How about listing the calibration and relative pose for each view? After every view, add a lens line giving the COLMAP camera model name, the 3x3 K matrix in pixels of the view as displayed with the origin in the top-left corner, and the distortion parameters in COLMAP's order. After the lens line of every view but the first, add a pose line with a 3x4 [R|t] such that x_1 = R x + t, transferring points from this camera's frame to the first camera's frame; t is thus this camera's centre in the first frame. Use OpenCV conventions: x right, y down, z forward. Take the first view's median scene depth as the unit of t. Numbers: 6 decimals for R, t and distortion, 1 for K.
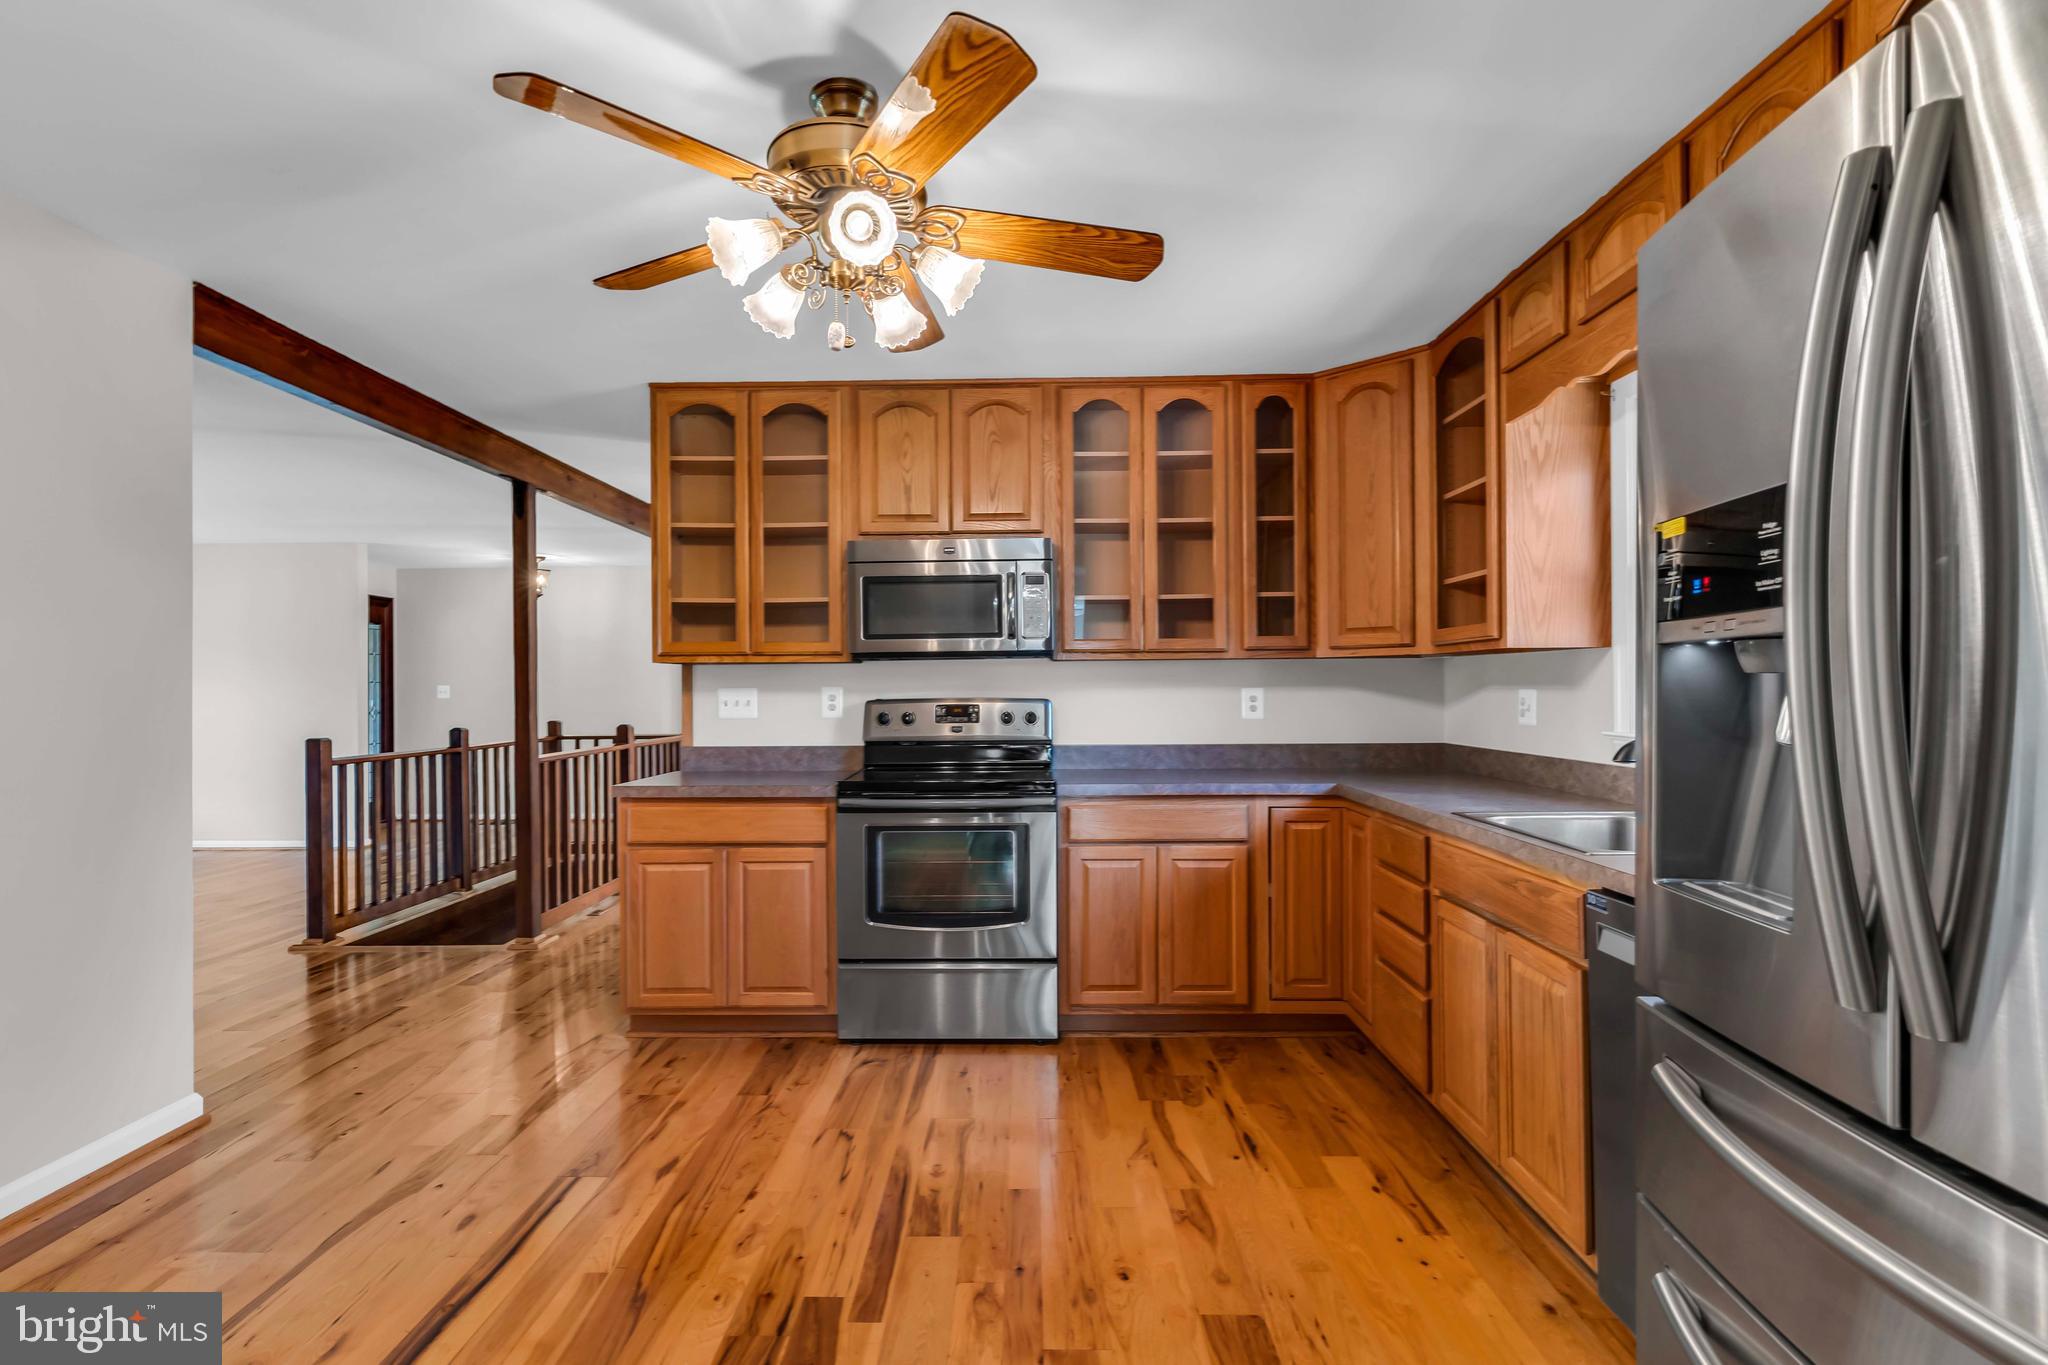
lens RADIAL K [[984.1, 0, 1004.6], [0, 984.1, 686.0], [0, 0, 1]] dist [0.002910, -0.001161]
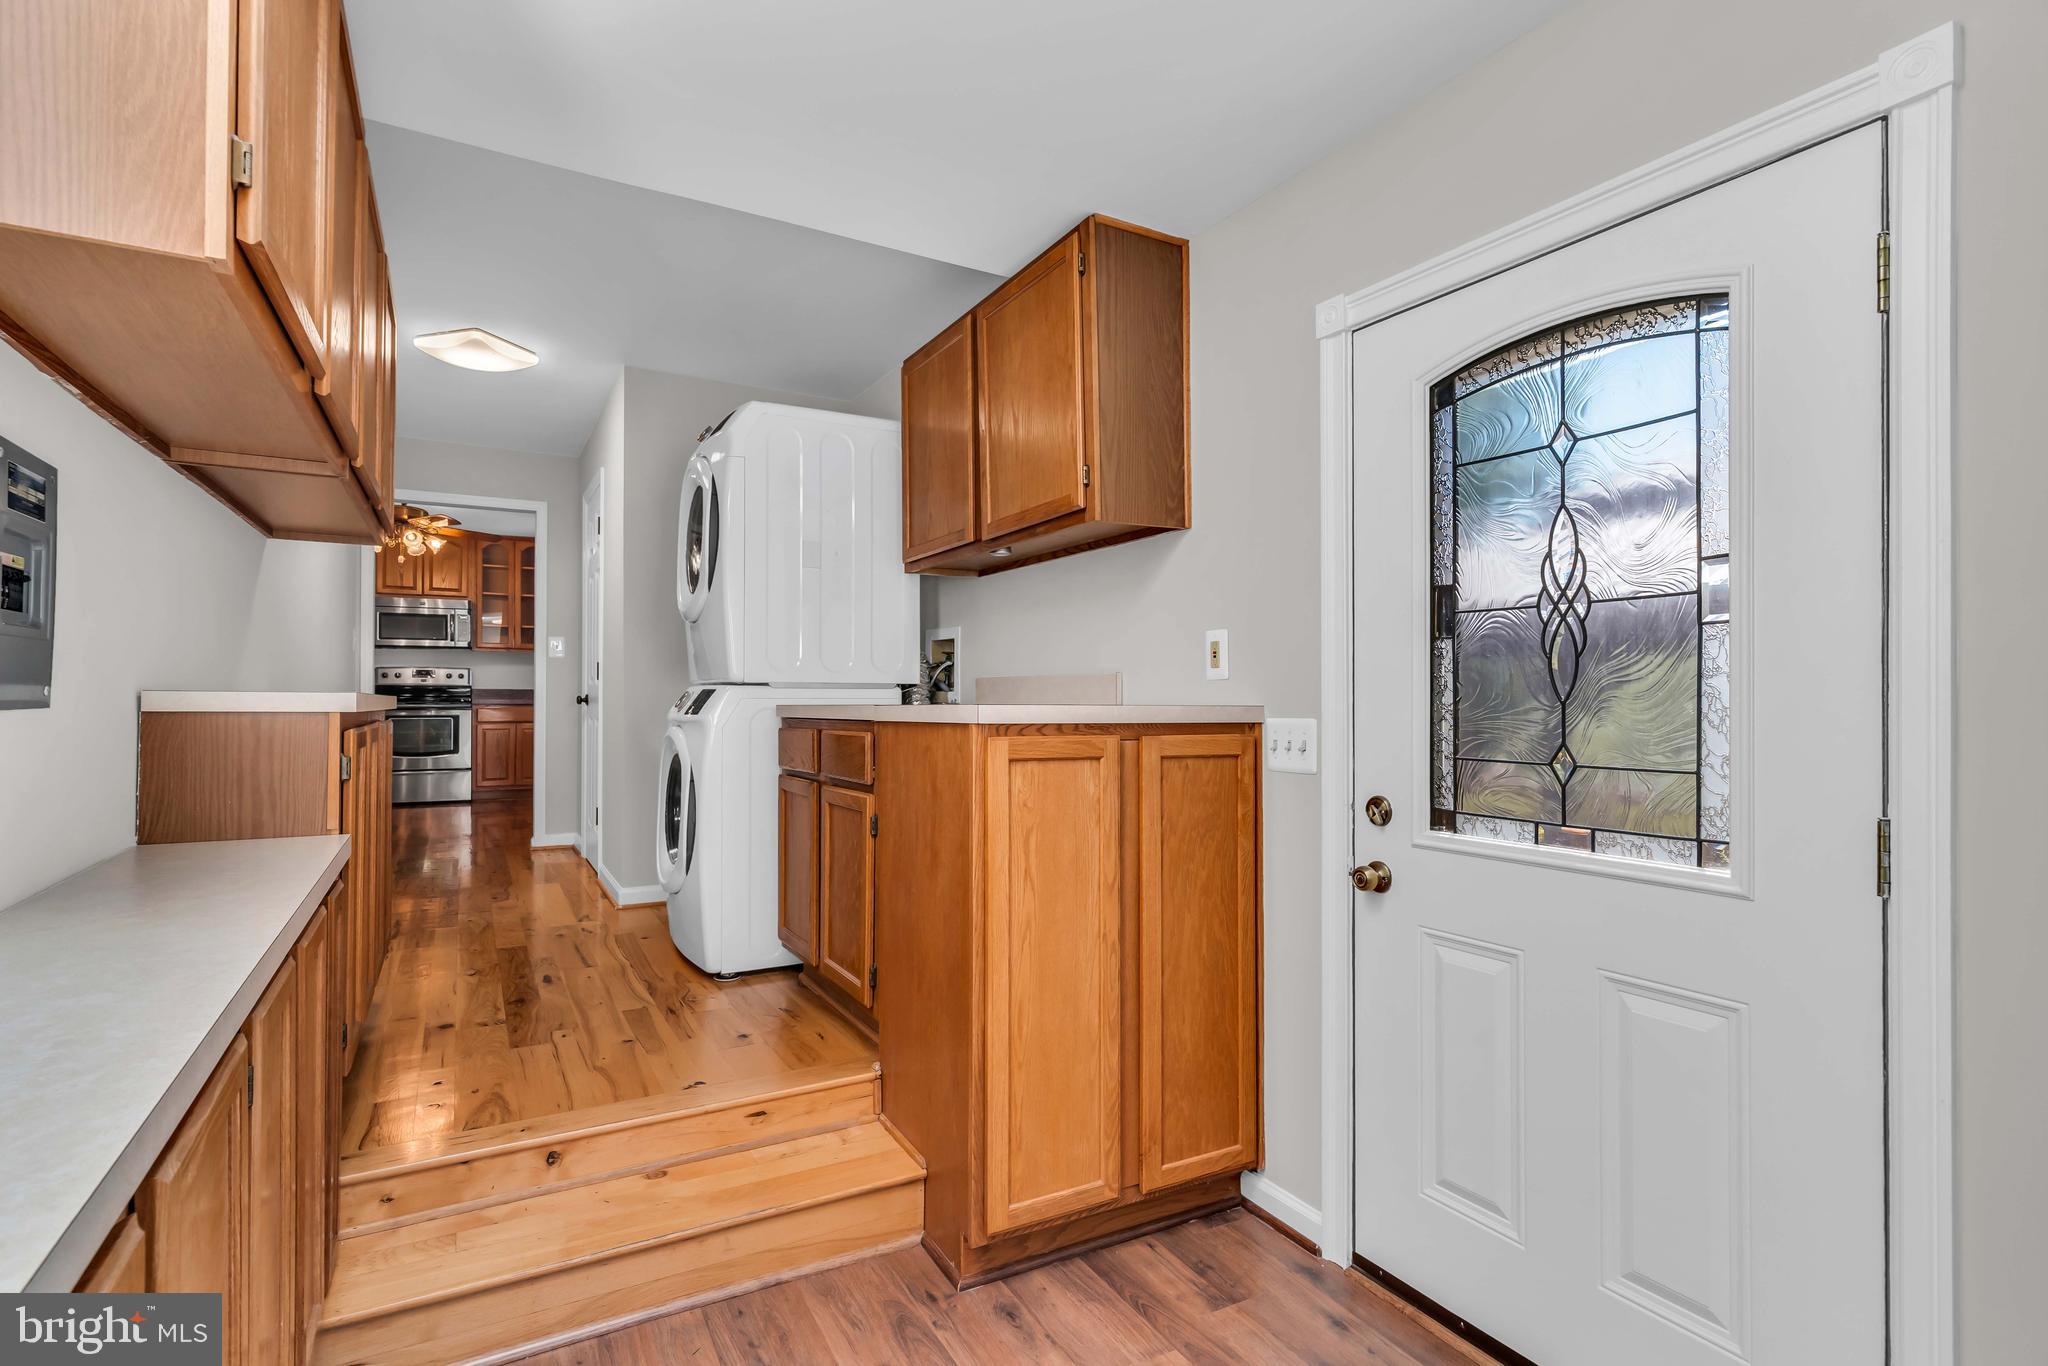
lens RADIAL K [[984.1, 0, 1040.4], [0, 984.1, 684.3], [0, 0, 1]] dist [0.002910, -0.001161]
pose [[0.853709, 0.011113, 0.520632, -0.017876], [-0.007972, 0.999934, -0.008272, 0.068844], [-0.520690, 0.002911, 0.853741, -1.944327]]
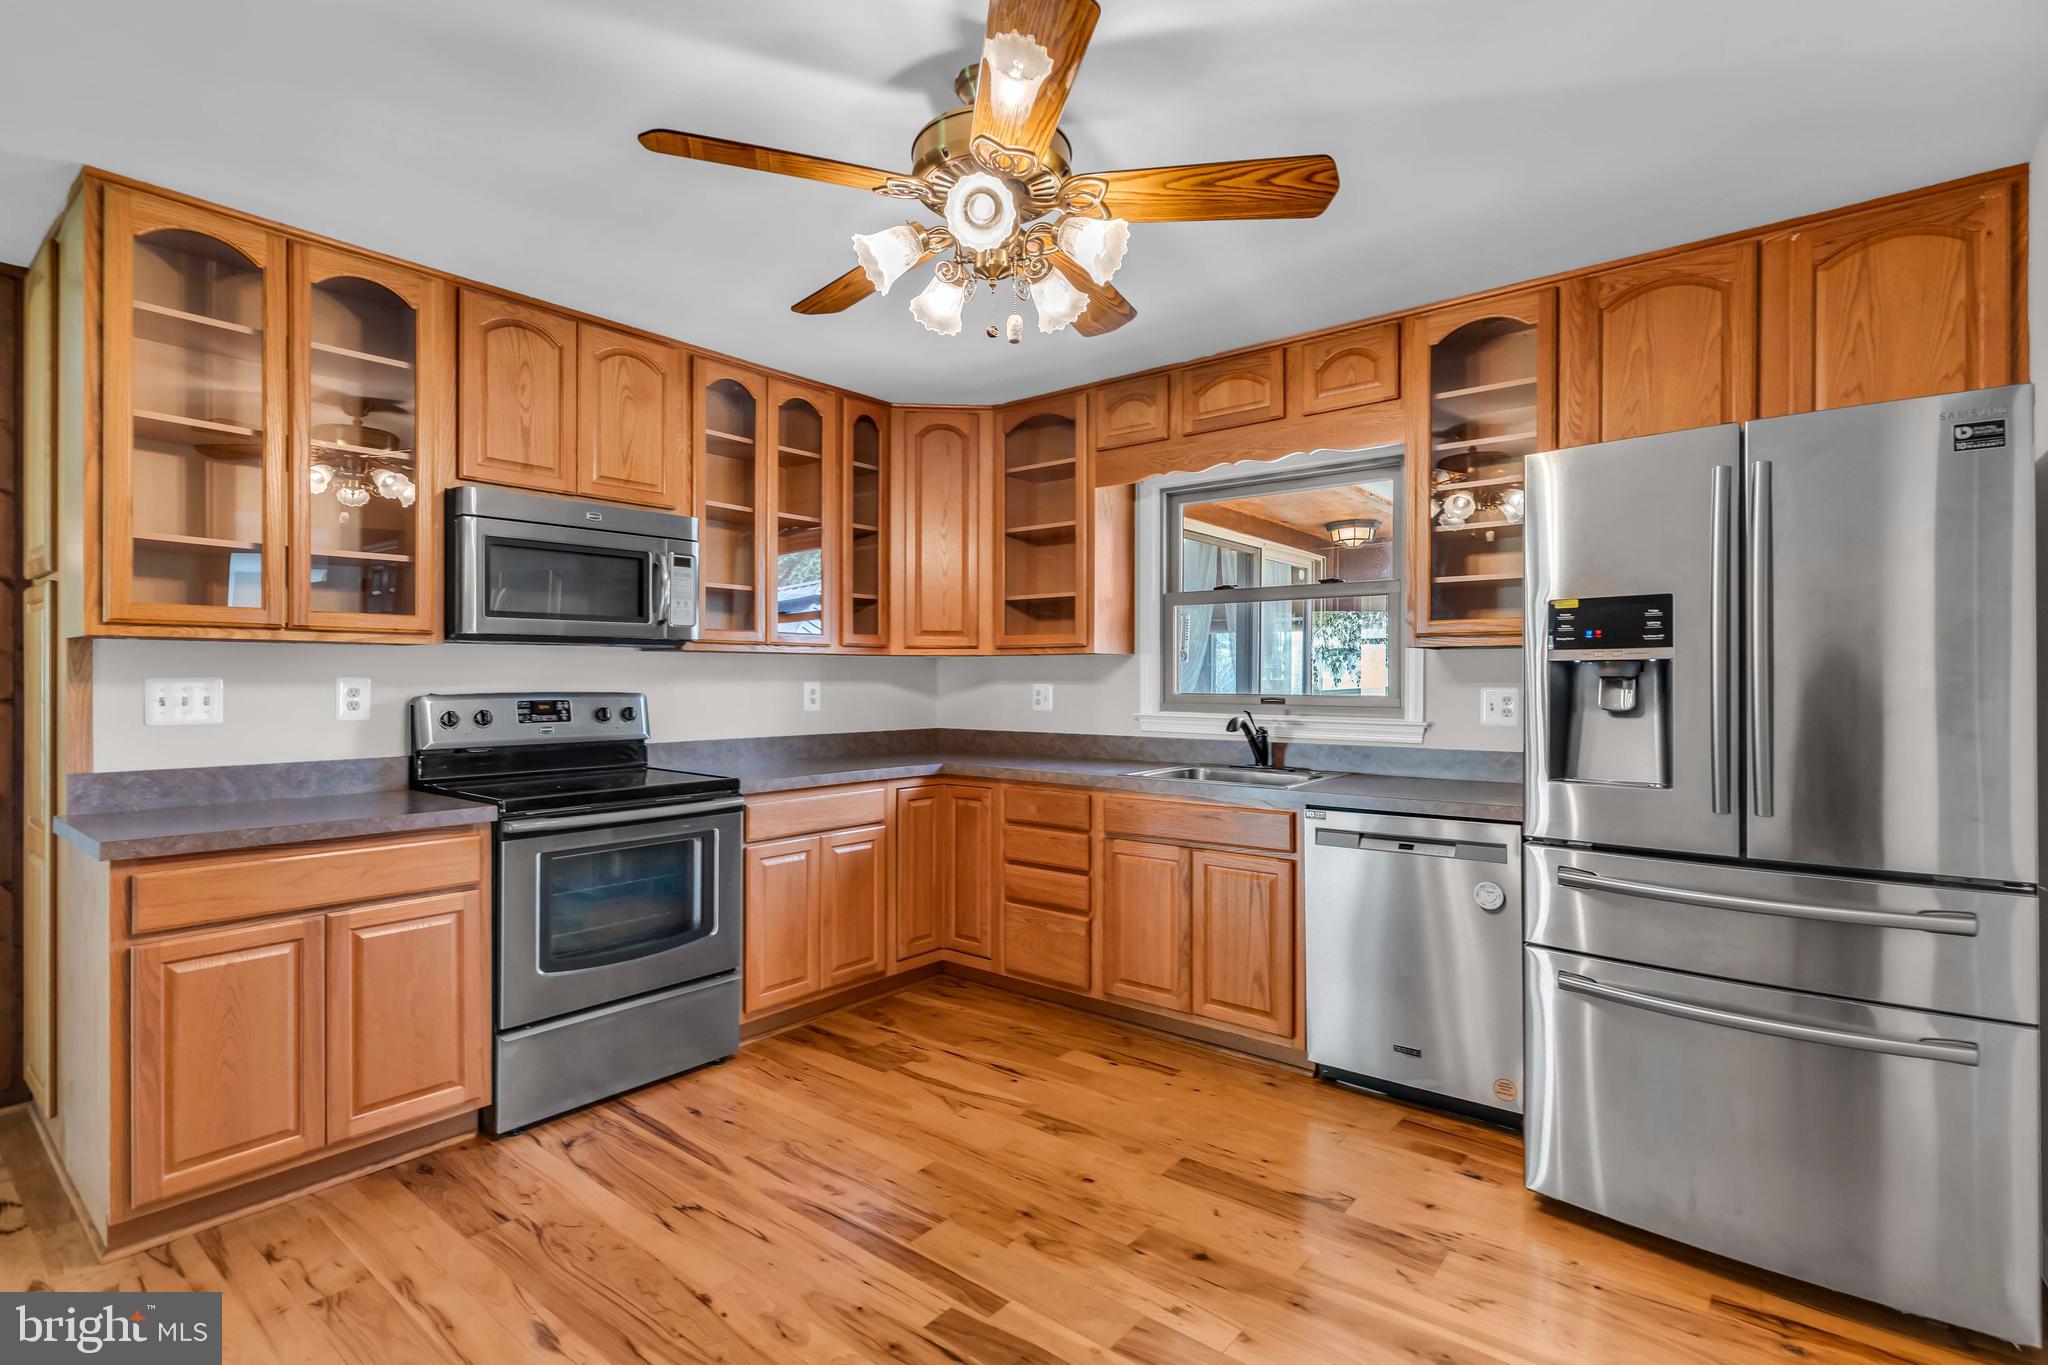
lens RADIAL K [[984.1, 0, 1008.8], [0, 984.1, 682.7], [0, 0, 1]] dist [0.002910, -0.001161]
pose [[0.621863, 0.003868, 0.783117, -0.518619], [-0.005599, 0.999984, -0.000493, 0.002819], [-0.783106, -0.004078, 0.621875, 0.206094]]
